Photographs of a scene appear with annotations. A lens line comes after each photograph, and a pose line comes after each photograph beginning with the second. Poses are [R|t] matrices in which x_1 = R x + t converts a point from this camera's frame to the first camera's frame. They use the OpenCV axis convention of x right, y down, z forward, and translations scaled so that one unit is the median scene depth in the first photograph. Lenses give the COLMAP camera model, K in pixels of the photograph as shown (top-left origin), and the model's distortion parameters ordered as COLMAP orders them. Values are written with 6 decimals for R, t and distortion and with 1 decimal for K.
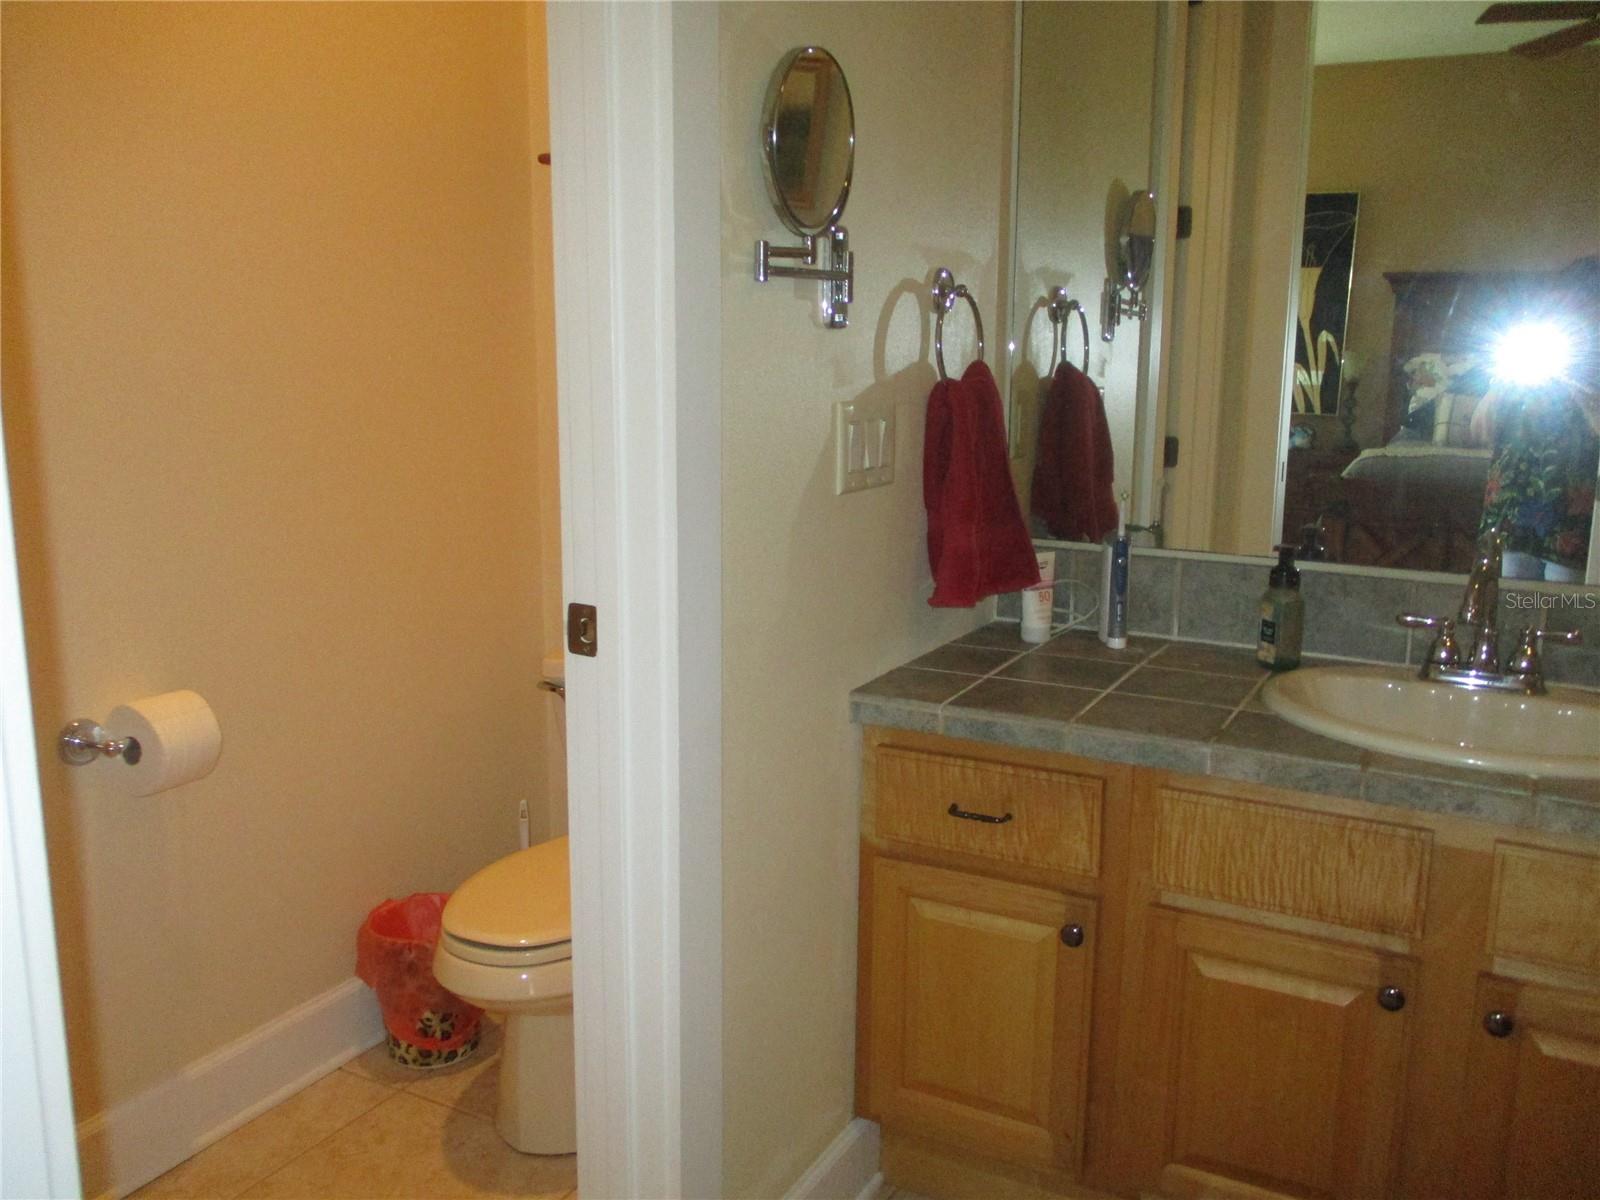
lens RADIAL K [[1348.4, 0, 808.8], [0, 1348.4, 585.0], [0, 0, 1]] dist [-0.025444, 0.000393]
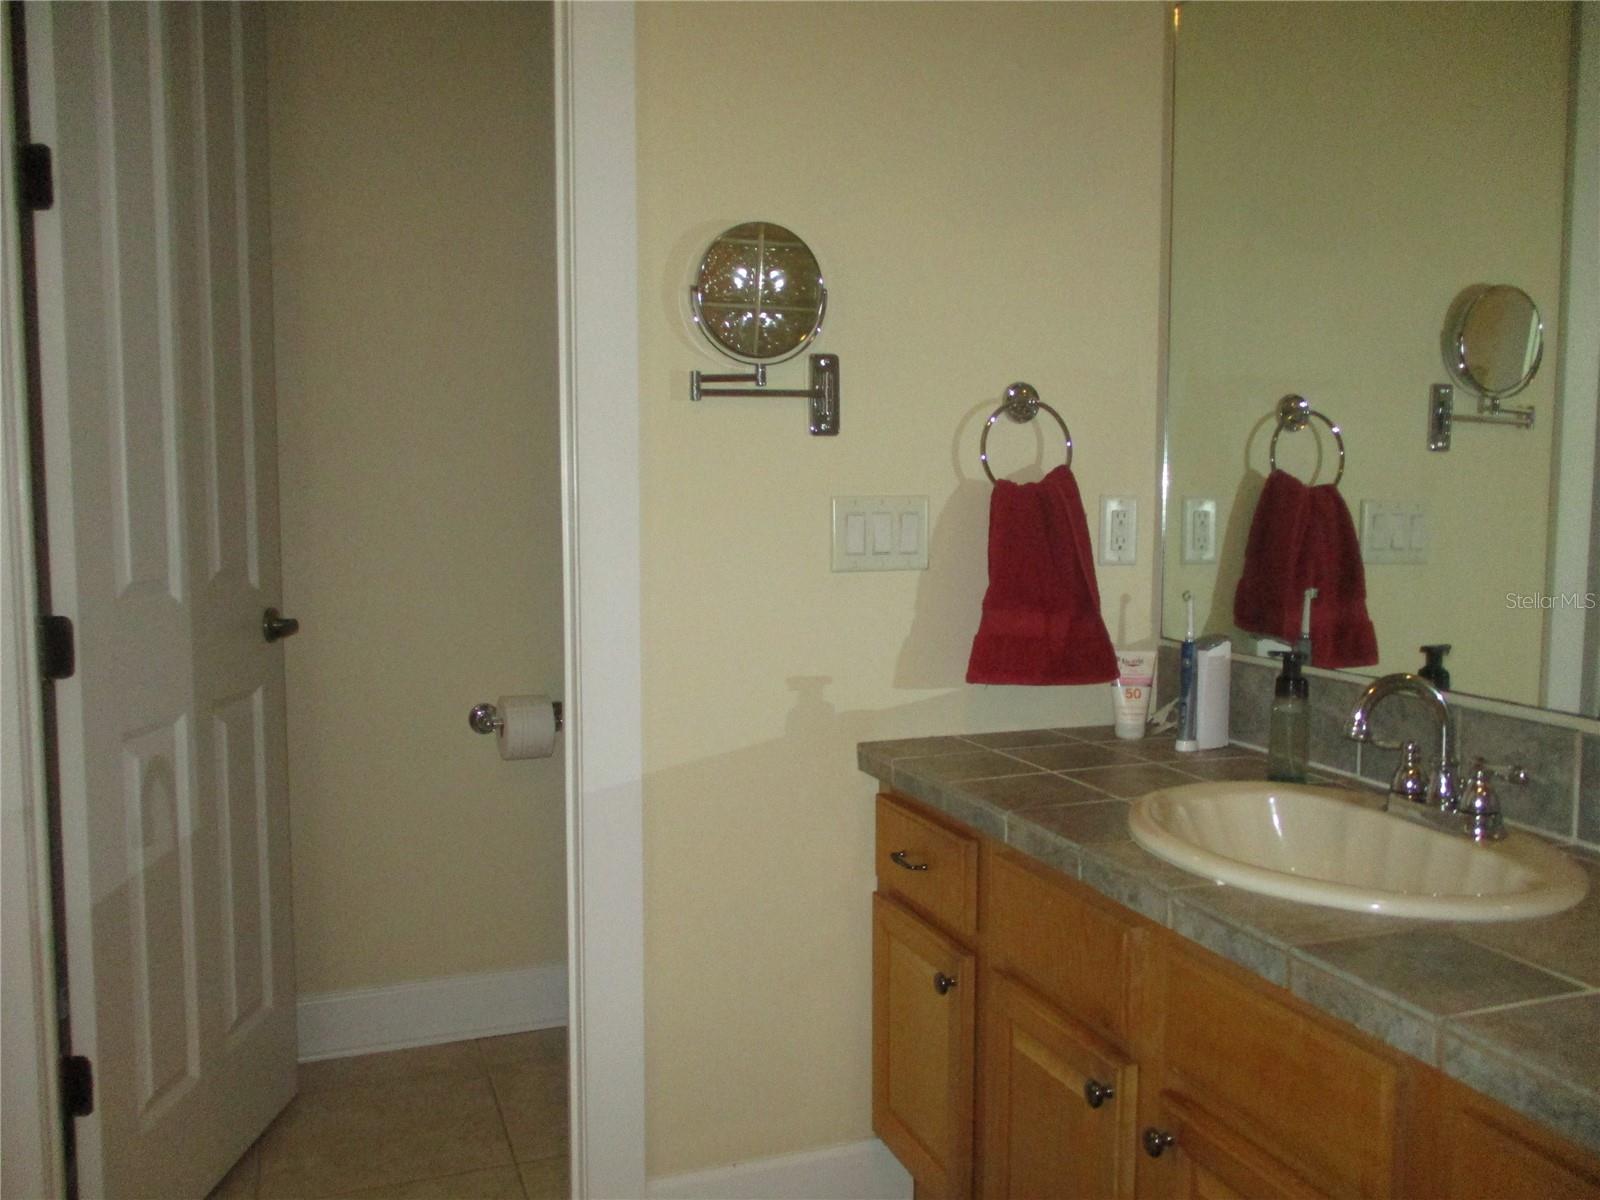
lens RADIAL K [[1348.4, 0, 808.8], [0, 1348.4, 585.0], [0, 0, 1]] dist [-0.025444, 0.000393]
pose [[0.747998, 0.040960, -0.662436, 0.818349], [-0.110194, 0.991905, -0.063095, 0.024695], [0.654489, 0.120192, 0.746457, 0.081786]]
